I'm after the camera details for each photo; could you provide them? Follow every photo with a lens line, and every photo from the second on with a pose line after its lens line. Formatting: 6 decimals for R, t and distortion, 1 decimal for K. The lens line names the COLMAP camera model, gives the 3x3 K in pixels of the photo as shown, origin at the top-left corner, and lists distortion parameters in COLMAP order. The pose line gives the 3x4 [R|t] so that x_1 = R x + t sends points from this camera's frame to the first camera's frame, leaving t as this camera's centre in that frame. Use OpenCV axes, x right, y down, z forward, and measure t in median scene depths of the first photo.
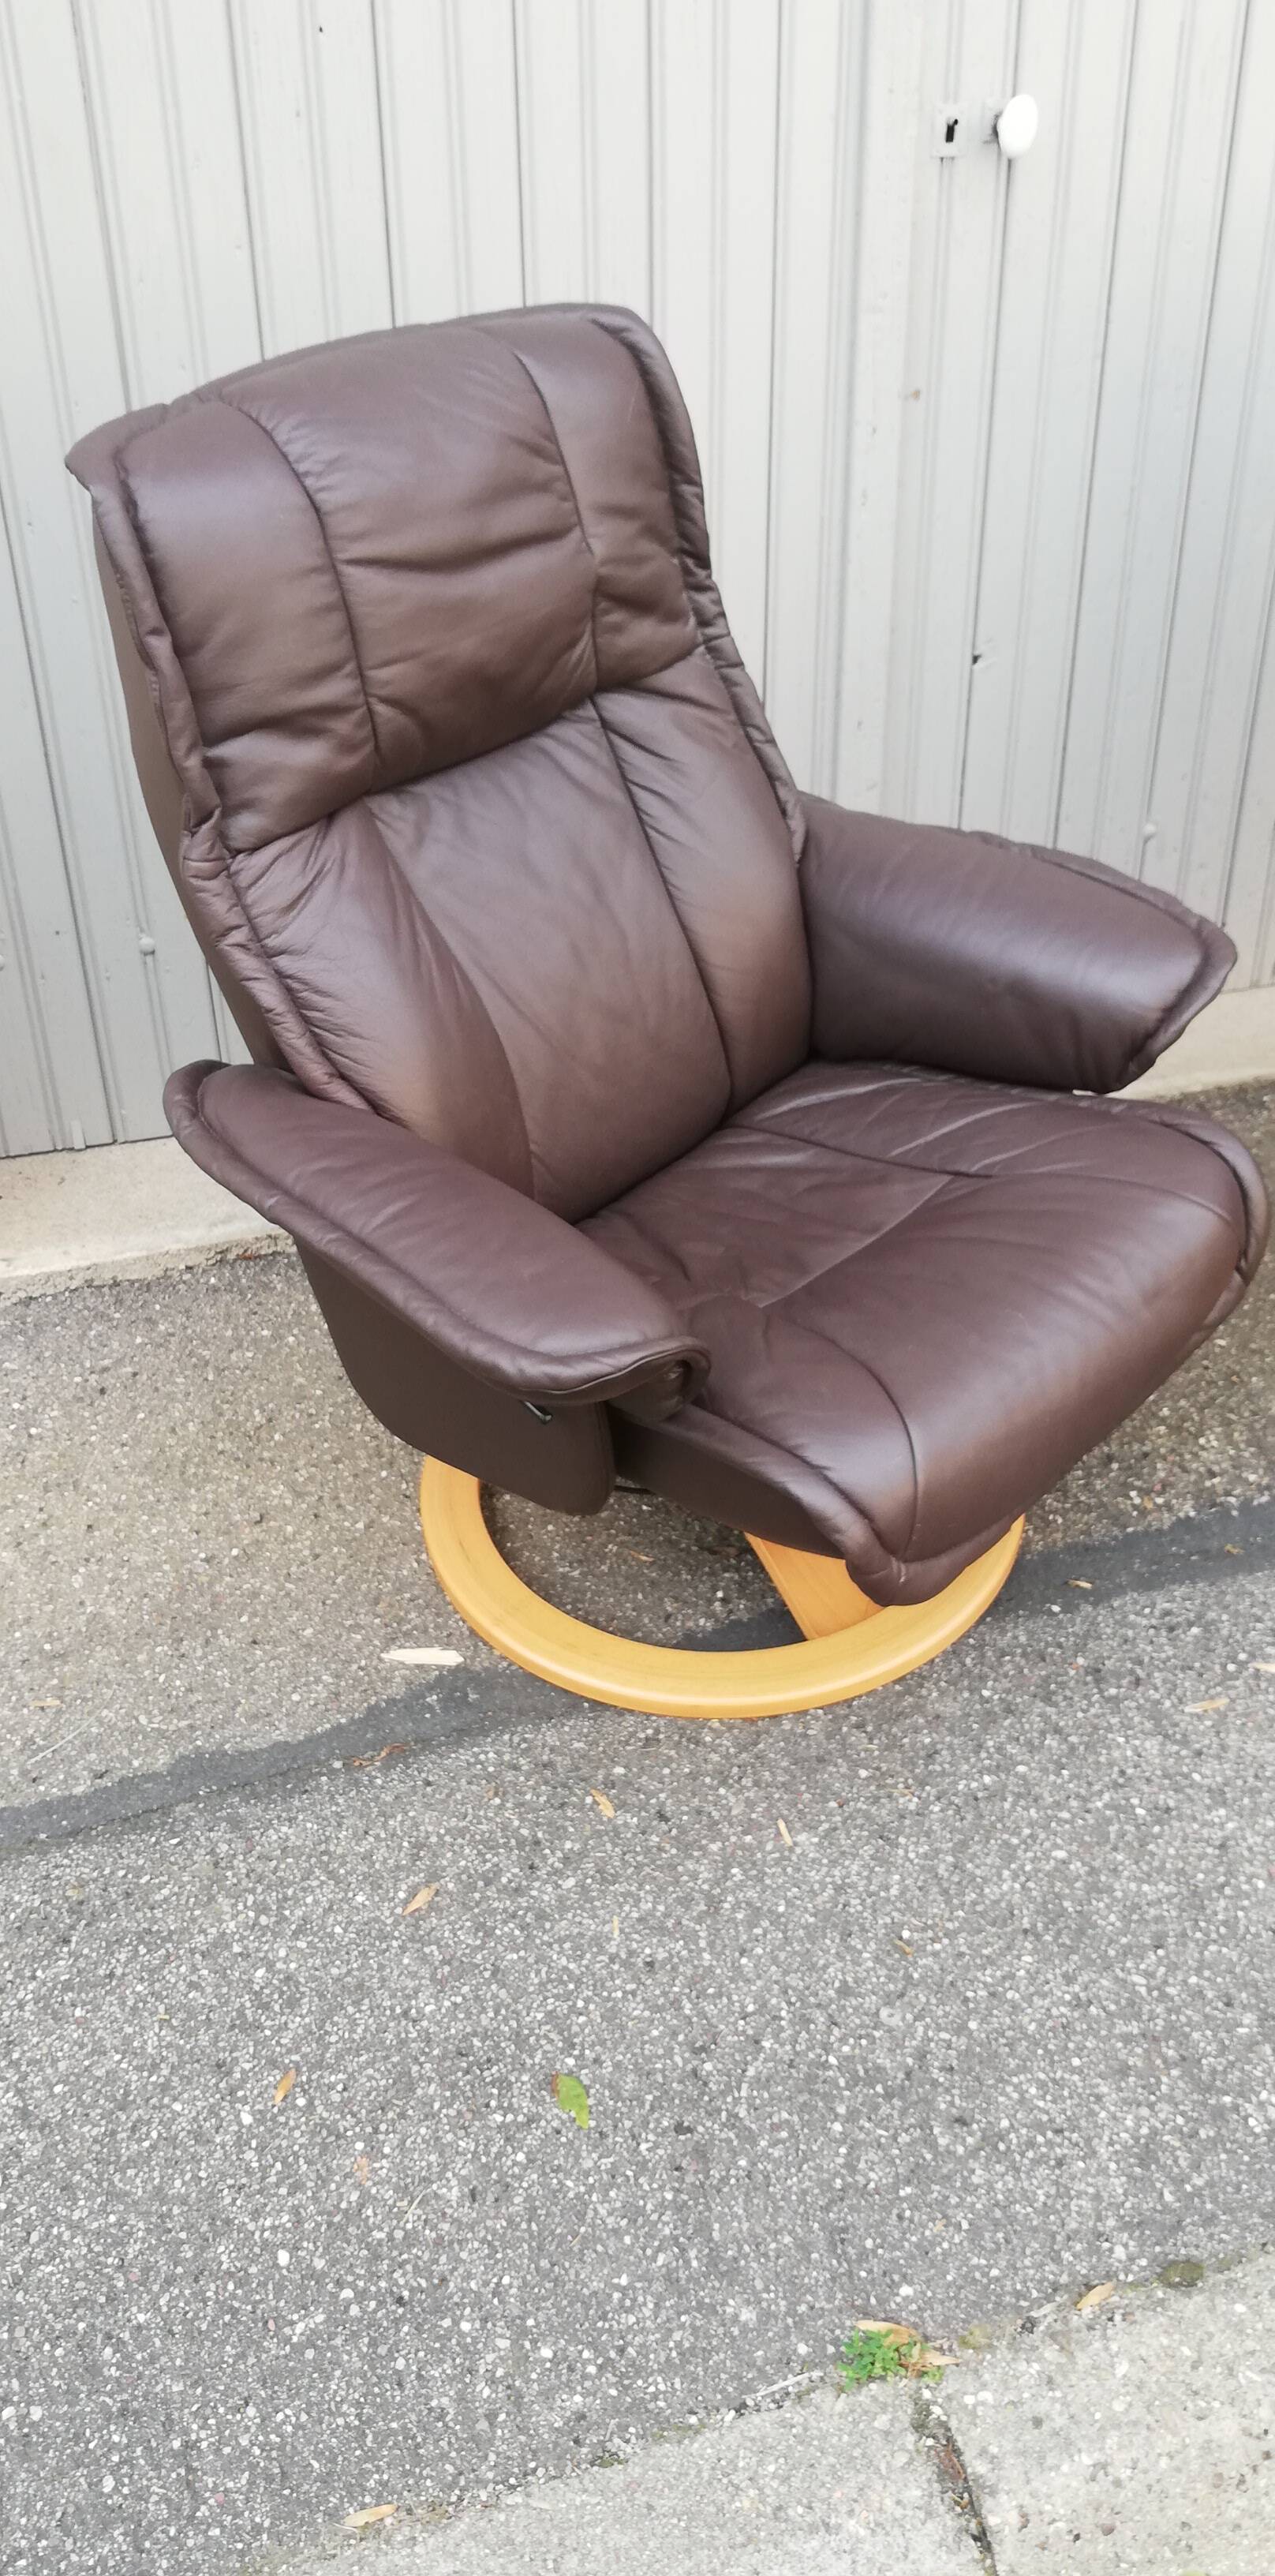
lens RADIAL K [[1961.5, 0, 630.1], [0, 1961.5, 1313.7], [0, 0, 1]] dist [0.056749, -0.094111]
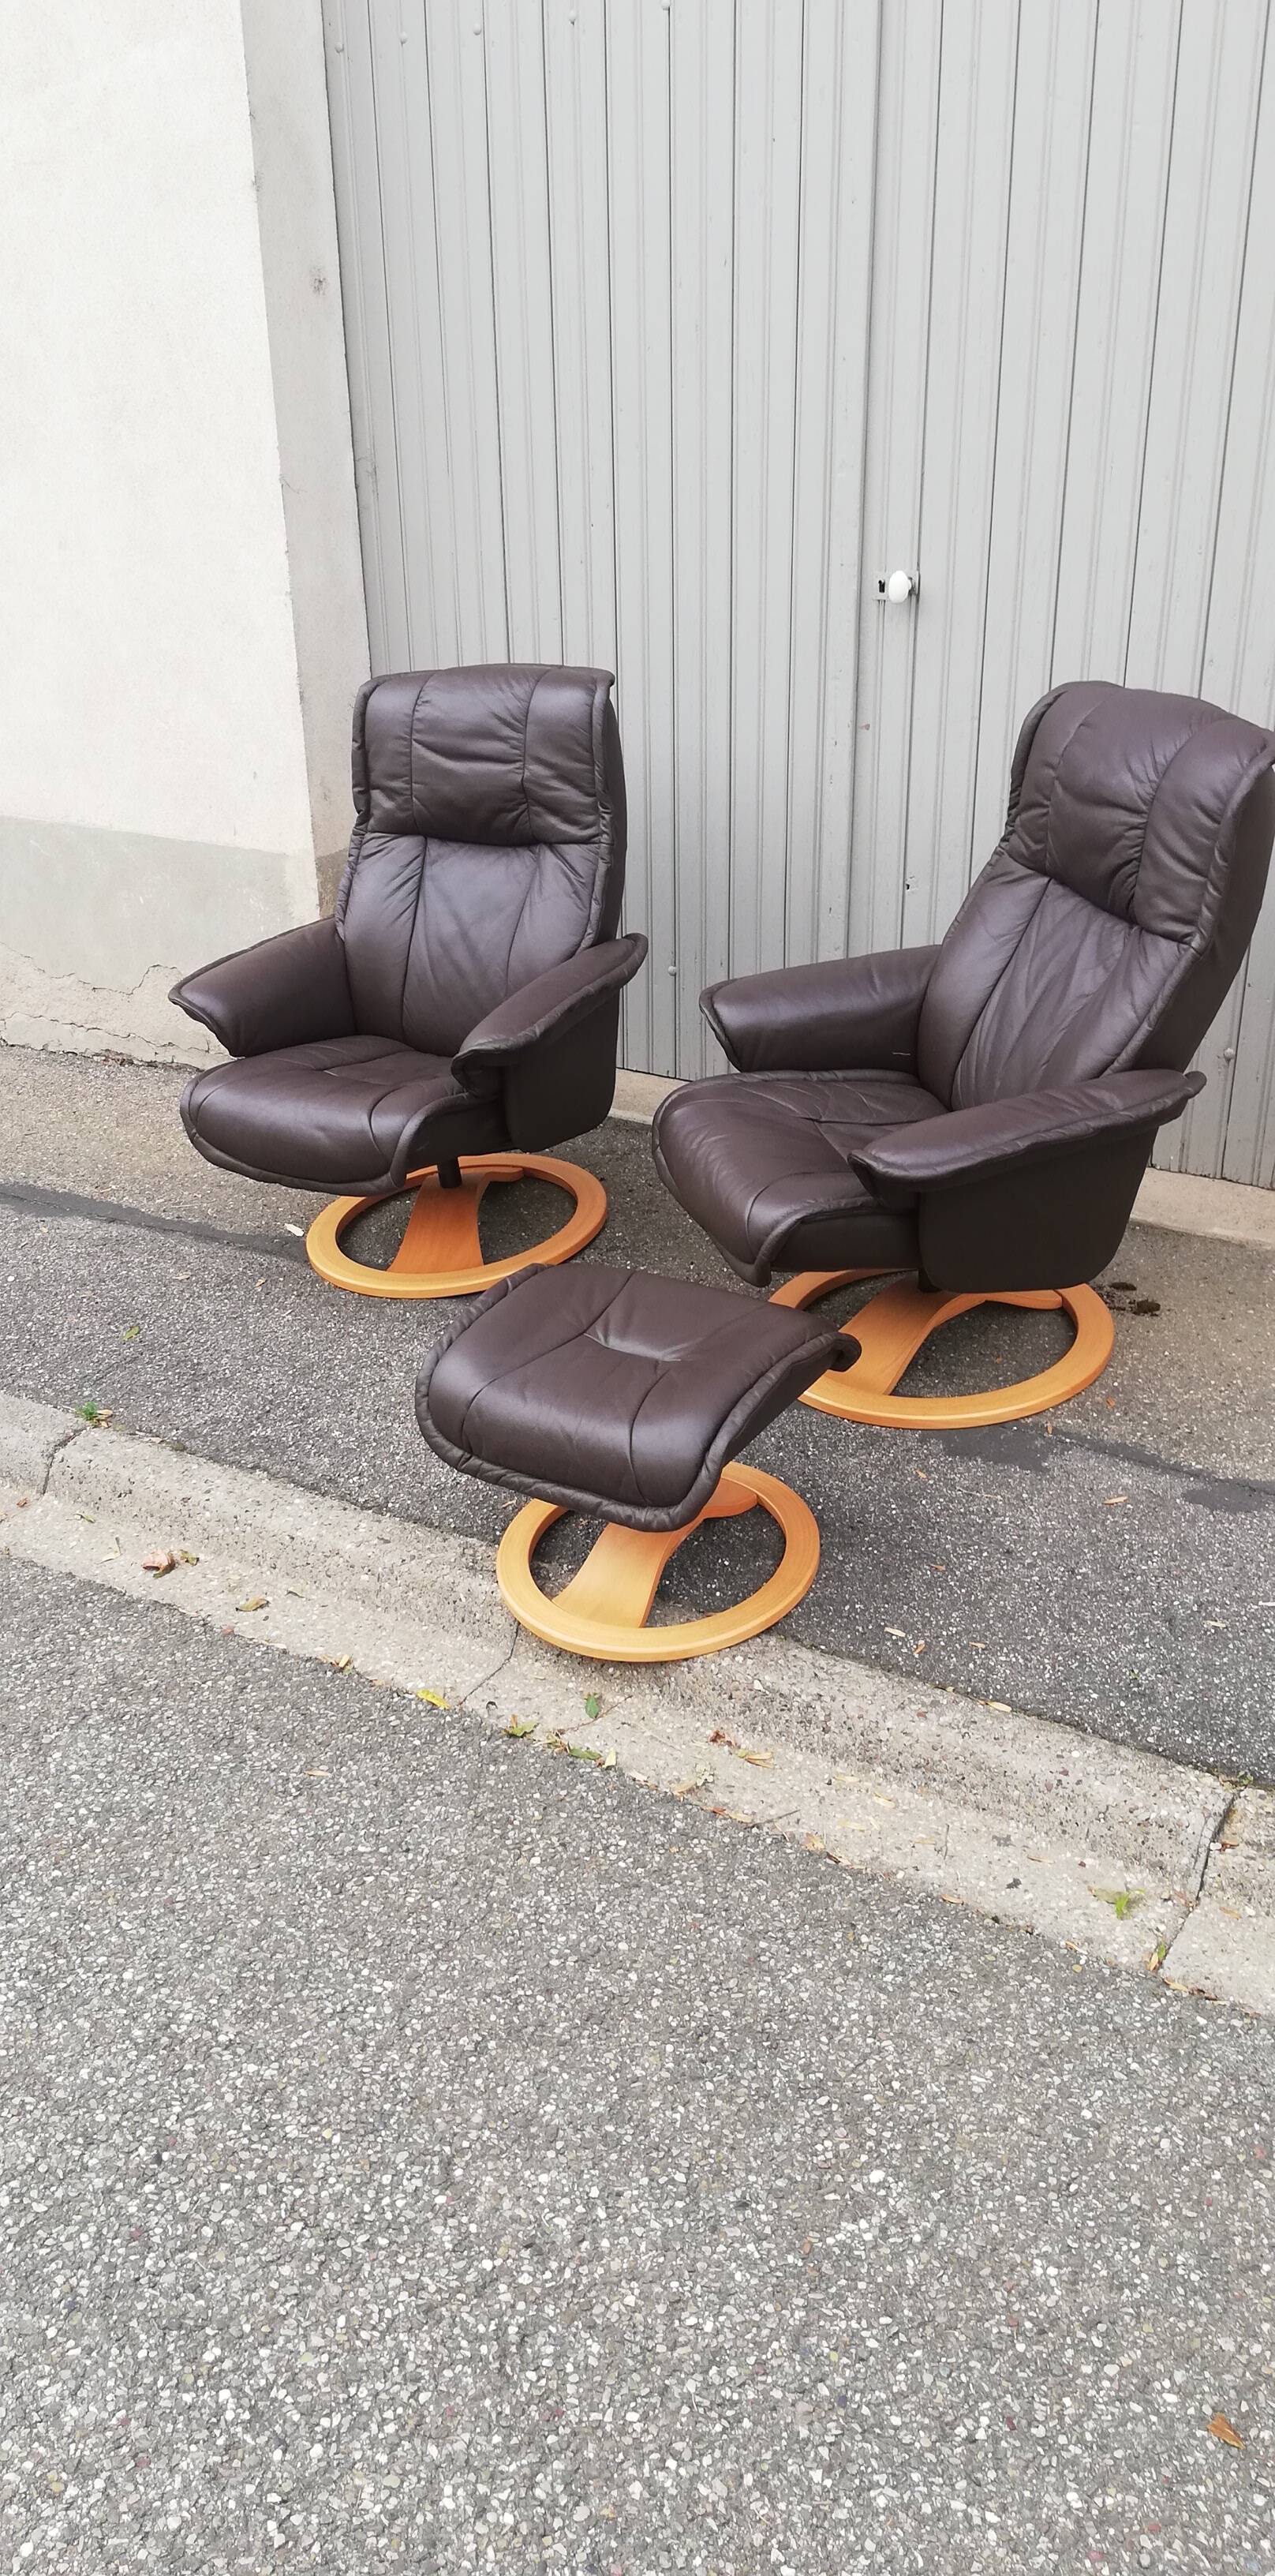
lens RADIAL K [[1961.5, 0, 623.0], [0, 1961.5, 1289.4], [0, 0, 1]] dist [0.056749, -0.094111]
pose [[0.640355, 0.323142, -0.696796, 1.852417], [-0.394753, 0.916670, 0.062333, -0.050851], [0.658875, 0.235147, 0.714556, -0.347124]]
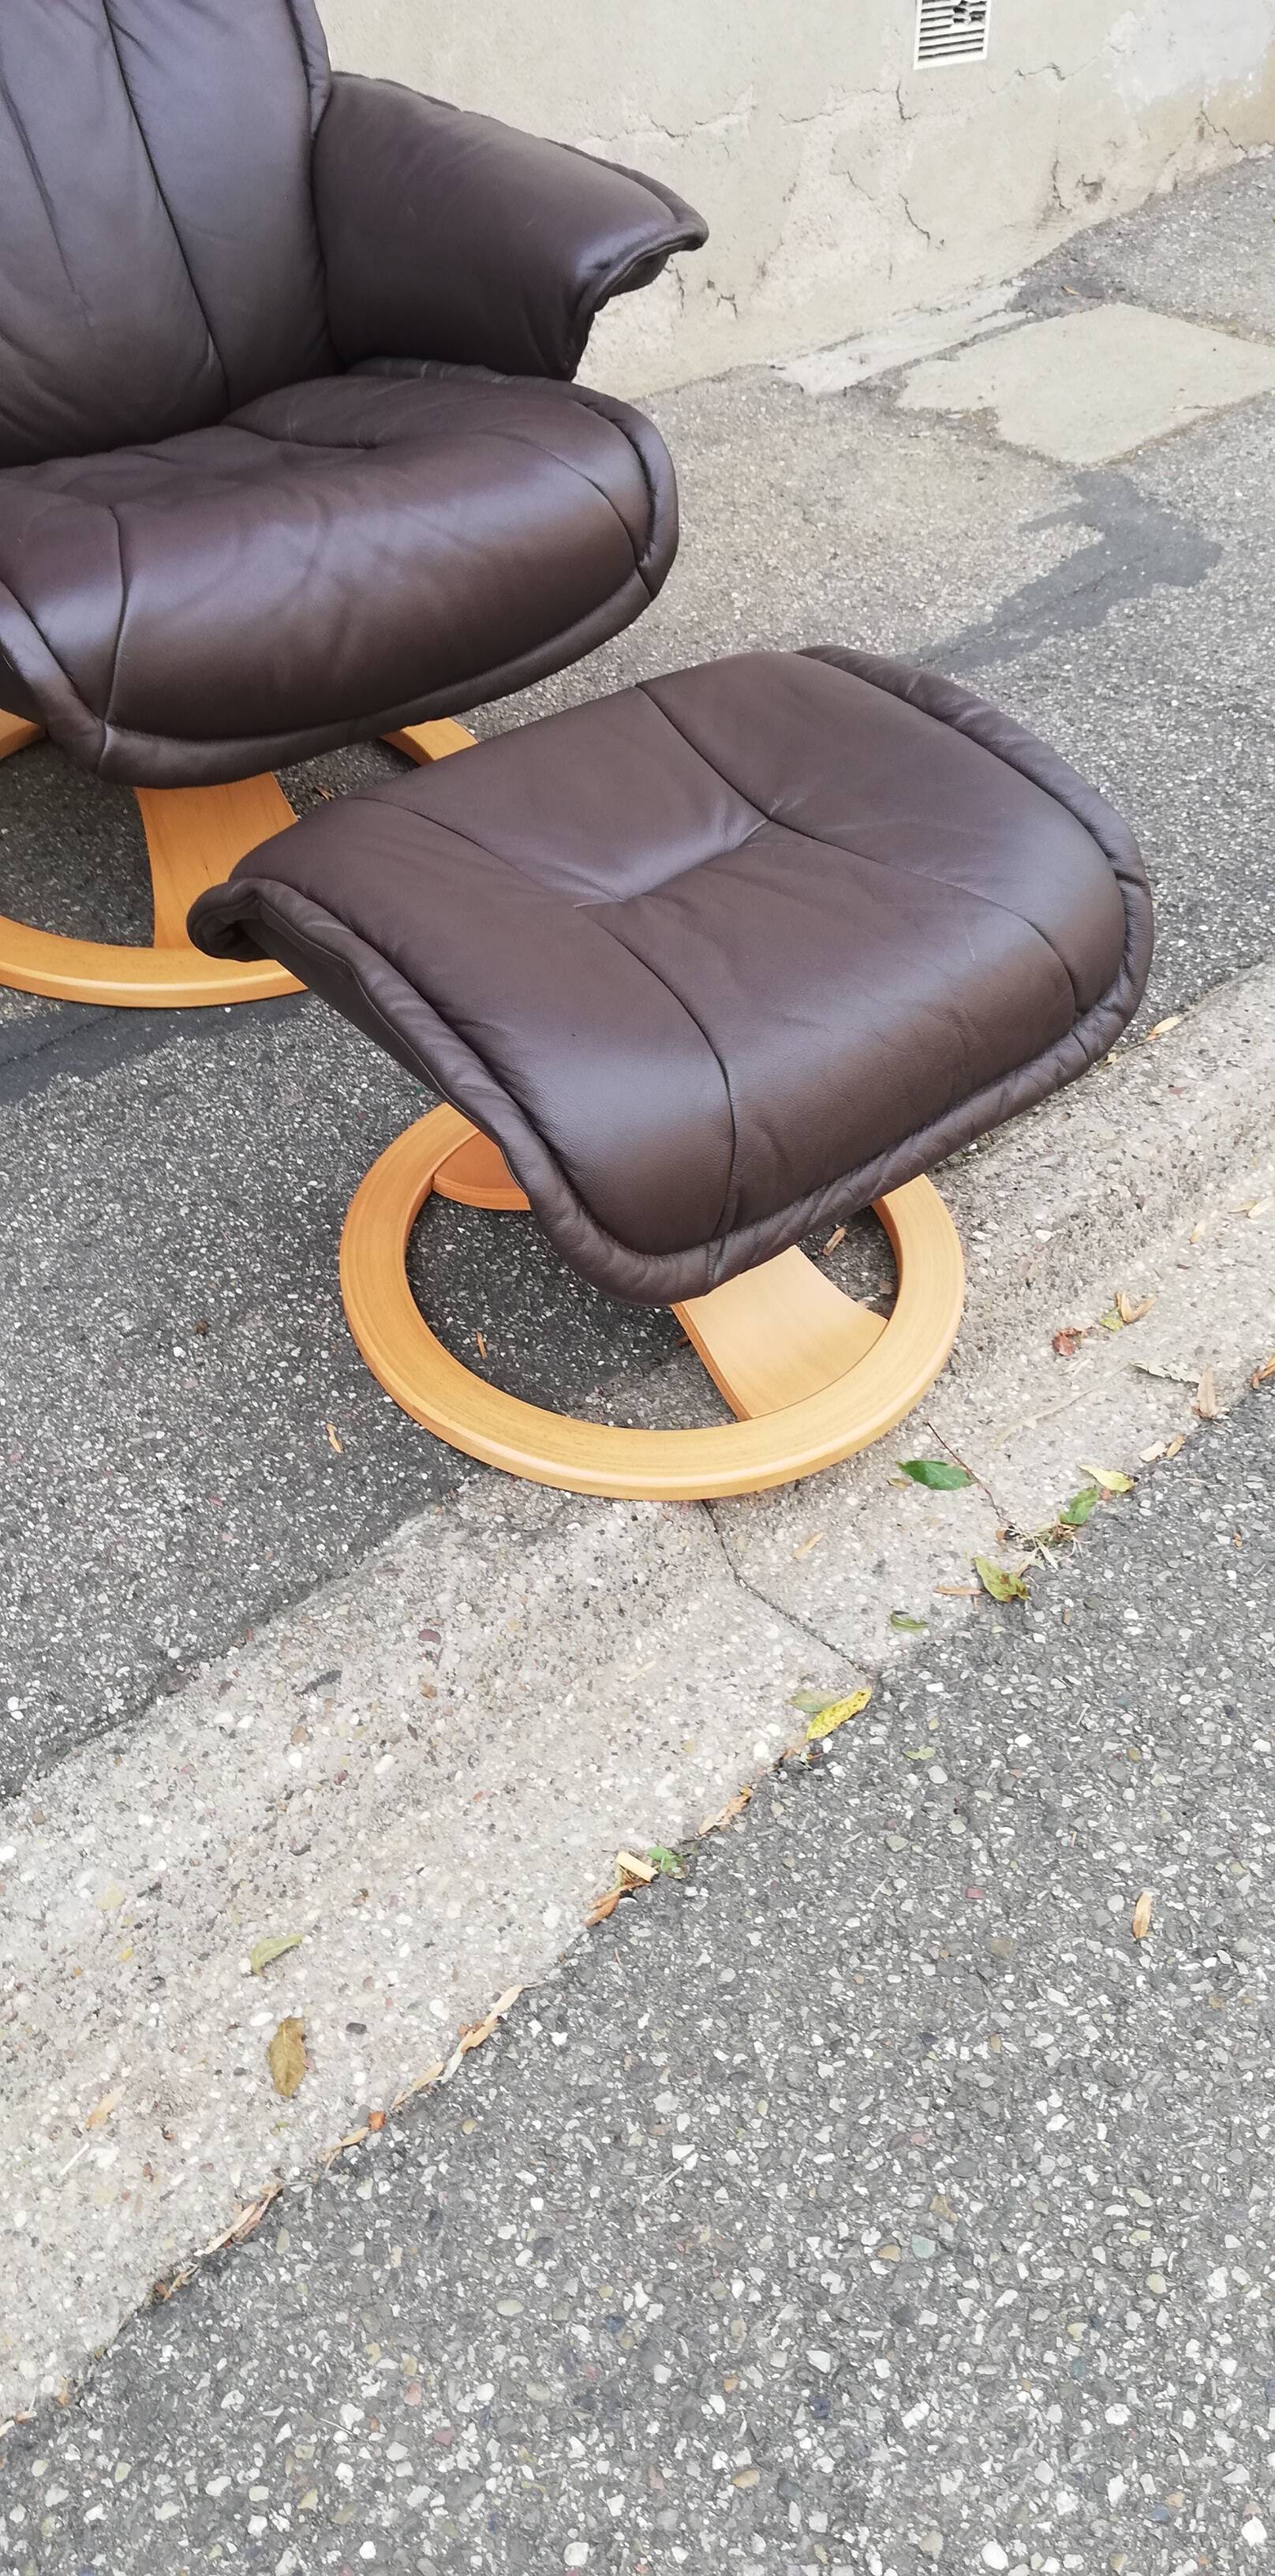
lens RADIAL K [[1961.5, 0, 665.4], [0, 1961.5, 1299.4], [0, 0, 1]] dist [0.056749, -0.094111]
pose [[0.893388, -0.275254, 0.355095, 0.423654], [0.227861, 0.958755, 0.169907, 0.123718], [-0.387217, -0.070881, 0.919260, 0.125589]]
